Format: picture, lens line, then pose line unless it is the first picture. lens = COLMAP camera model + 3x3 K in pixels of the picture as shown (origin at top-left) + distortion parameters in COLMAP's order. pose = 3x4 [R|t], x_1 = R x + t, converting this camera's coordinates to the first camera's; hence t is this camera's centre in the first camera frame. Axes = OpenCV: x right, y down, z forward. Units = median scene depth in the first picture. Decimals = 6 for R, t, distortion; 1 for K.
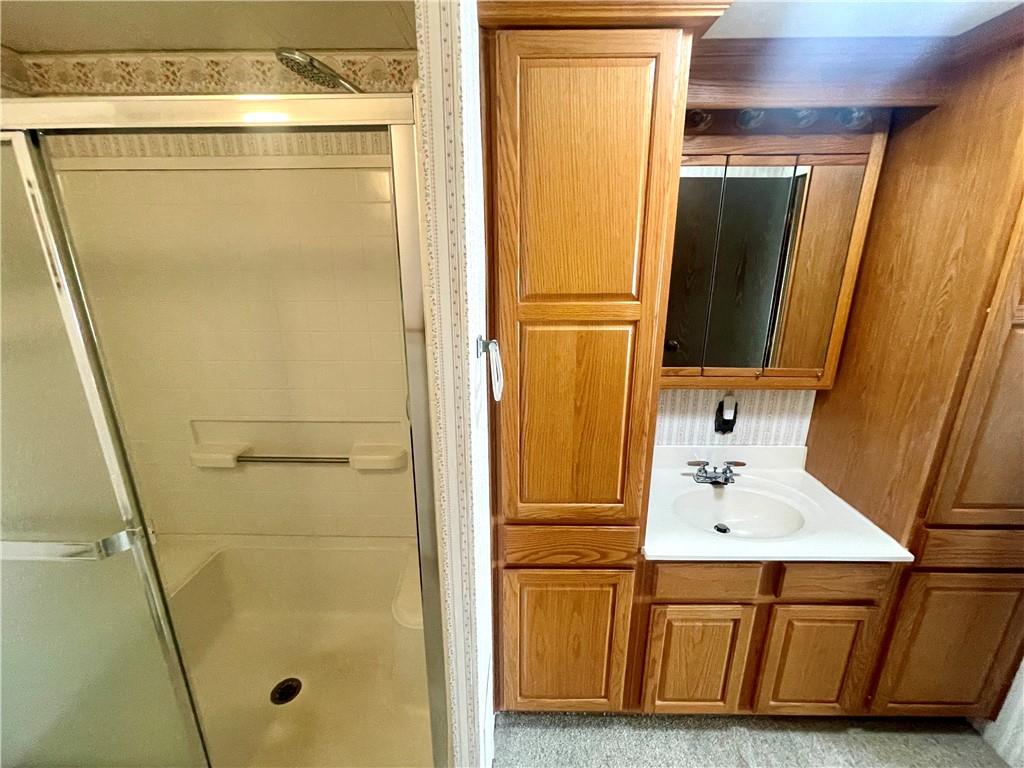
lens RADIAL K [[444.1, 0, 512.6], [0, 444.1, 385.6], [0, 0, 1]] dist [-0.001474, -0.000664]
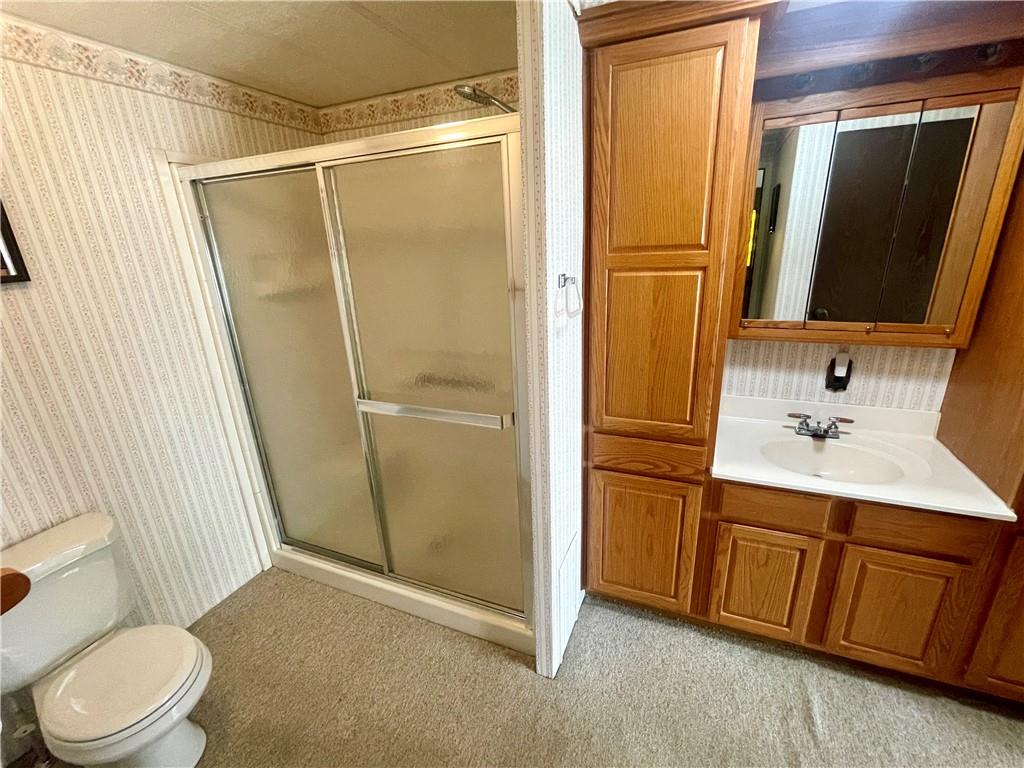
lens RADIAL K [[444.1, 0, 512.4], [0, 444.1, 386.2], [0, 0, 1]] dist [-0.001474, -0.000664]
pose [[0.927460, 0.080872, -0.365073, 0.206854], [-0.067354, 0.996494, 0.049633, 0.122045], [0.367807, -0.021443, 0.929655, -0.256249]]
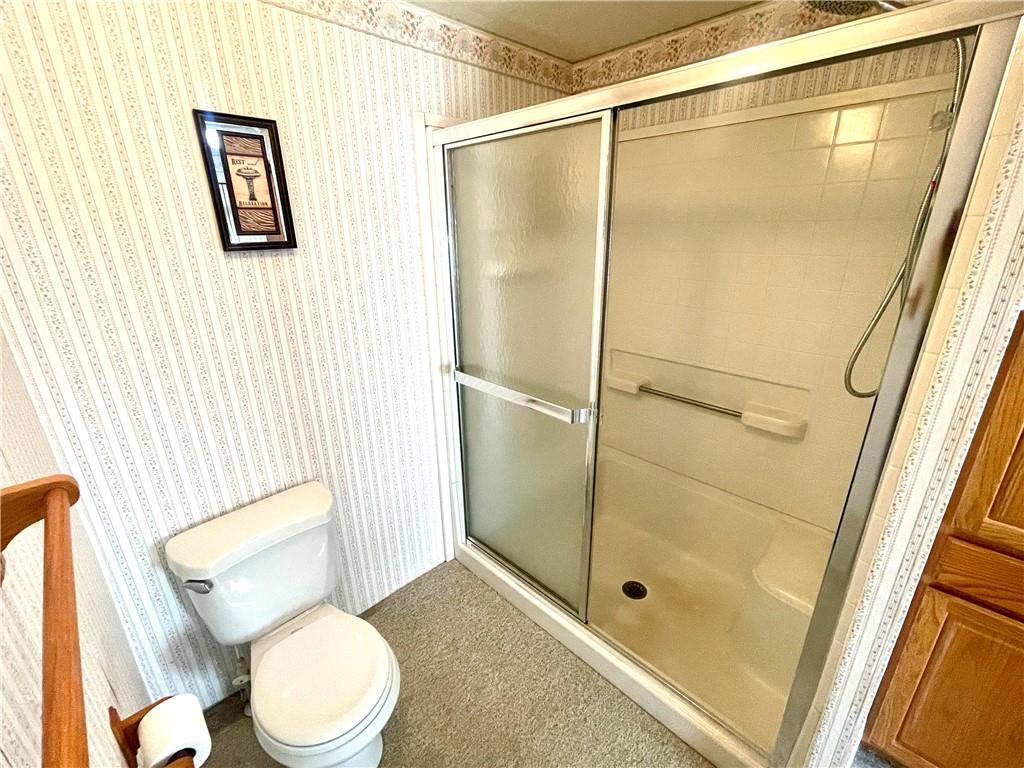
lens RADIAL K [[444.1, 0, 510.1], [0, 444.1, 385.8], [0, 0, 1]] dist [-0.001474, -0.000664]
pose [[0.715868, 0.227073, -0.660281, -0.111700], [-0.189807, 0.973318, 0.128942, 0.089901], [0.671942, 0.033021, 0.739867, -0.128588]]
